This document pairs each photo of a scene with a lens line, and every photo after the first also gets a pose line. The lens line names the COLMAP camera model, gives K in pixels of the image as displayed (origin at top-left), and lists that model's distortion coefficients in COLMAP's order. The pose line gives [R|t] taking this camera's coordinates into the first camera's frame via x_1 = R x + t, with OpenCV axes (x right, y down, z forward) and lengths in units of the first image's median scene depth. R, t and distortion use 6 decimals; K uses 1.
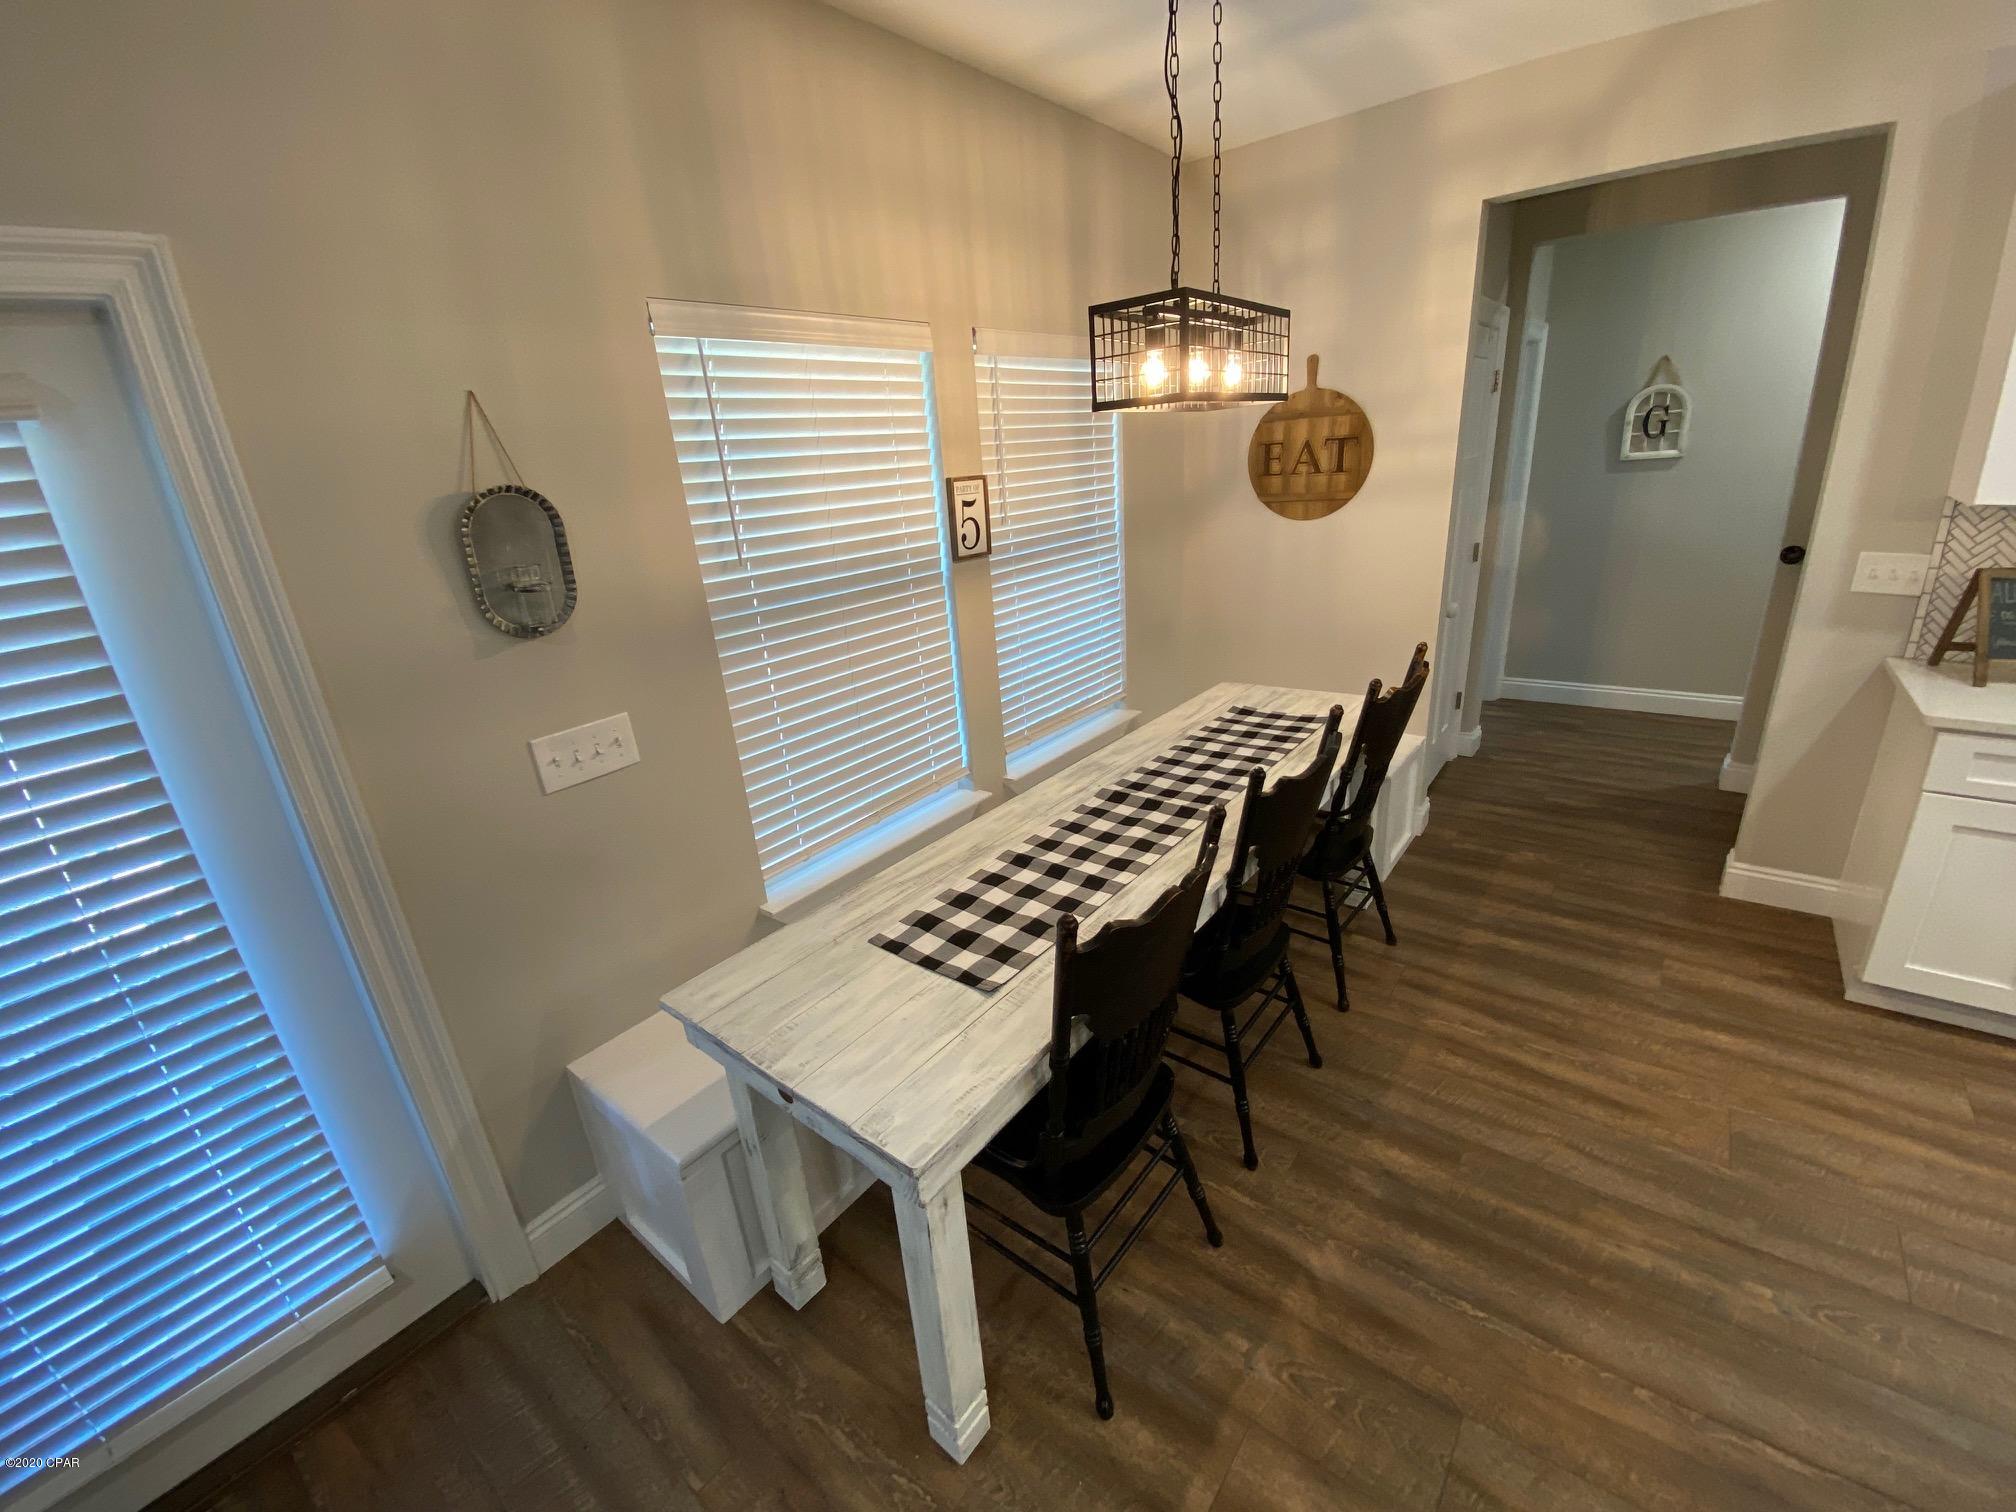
lens RADIAL K [[814.5, 0, 999.7], [0, 814.5, 756.9], [0, 0, 1]] dist [0.015704, -0.018335]
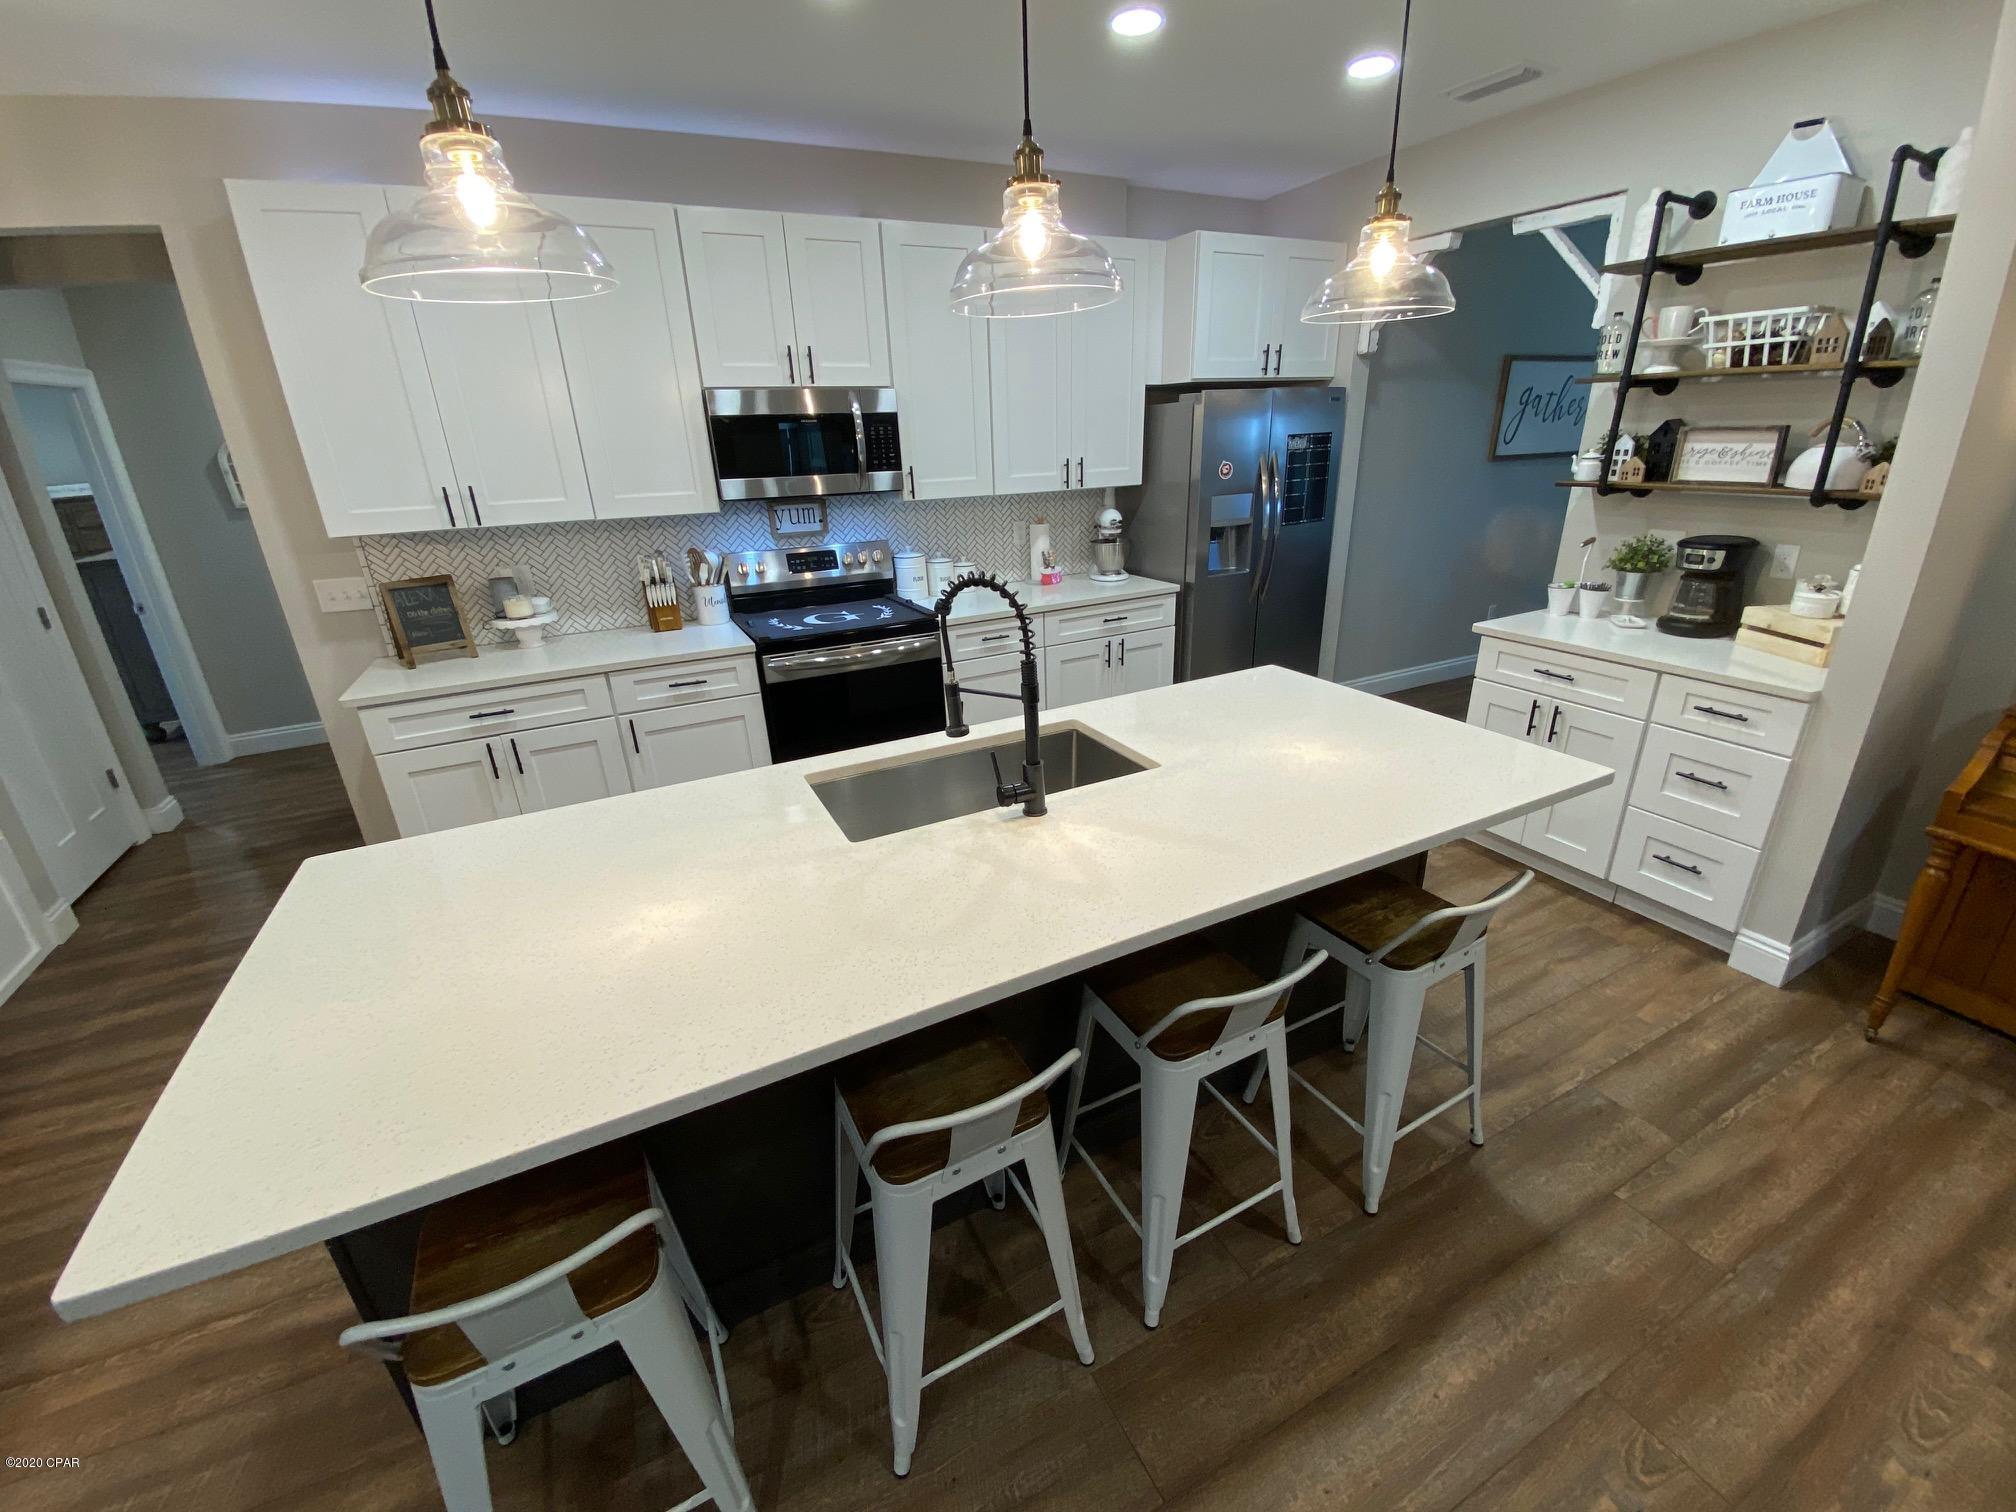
lens RADIAL K [[814.5, 0, 1010.8], [0, 814.5, 759.4], [0, 0, 1]] dist [0.015704, -0.018335]
pose [[0.418237, -0.273555, 0.866167, 0.336492], [0.311101, 0.939041, 0.146352, 0.136631], [-0.853401, 0.208256, 0.477845, -0.404209]]
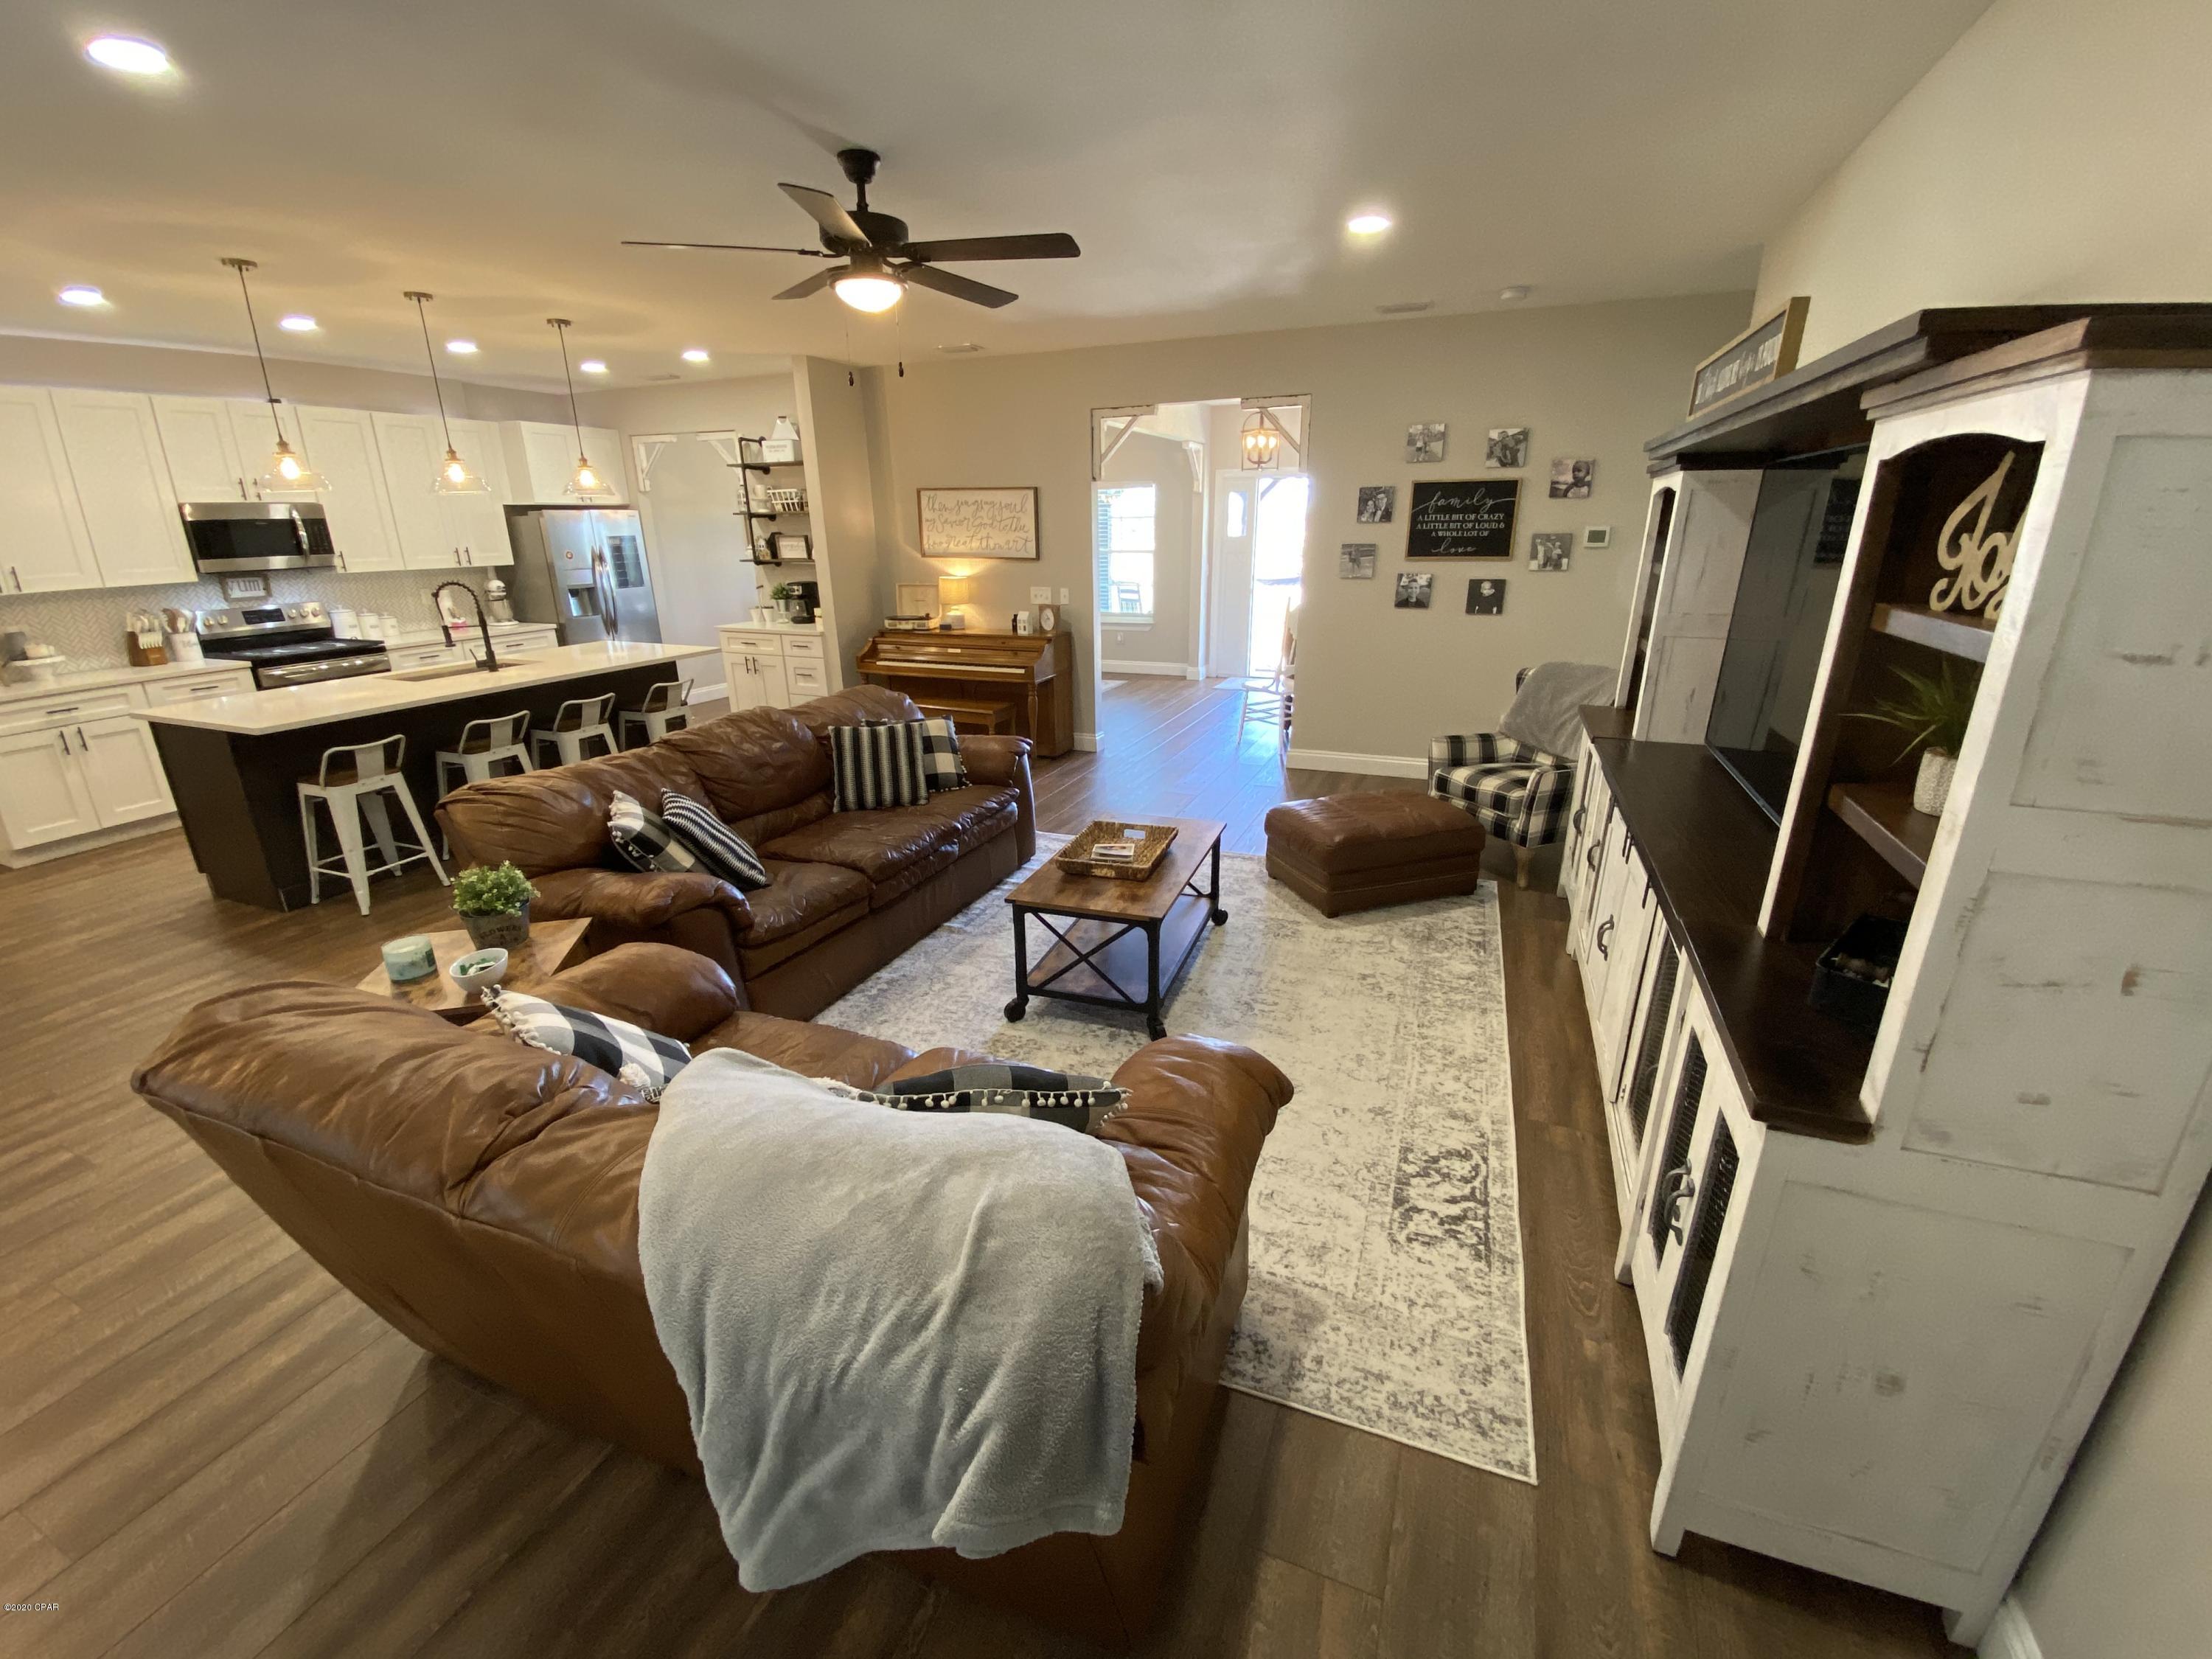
lens RADIAL K [[893.7, 0, 1102.9], [0, 893.7, 833.1], [0, 0, 1]] dist [0.015704, -0.018335]
pose [[-0.275613, -0.234274, 0.932284, -1.275665], [0.358328, 0.874907, 0.325790, 0.413790], [-0.891985, 0.423856, -0.157189, -0.800766]]
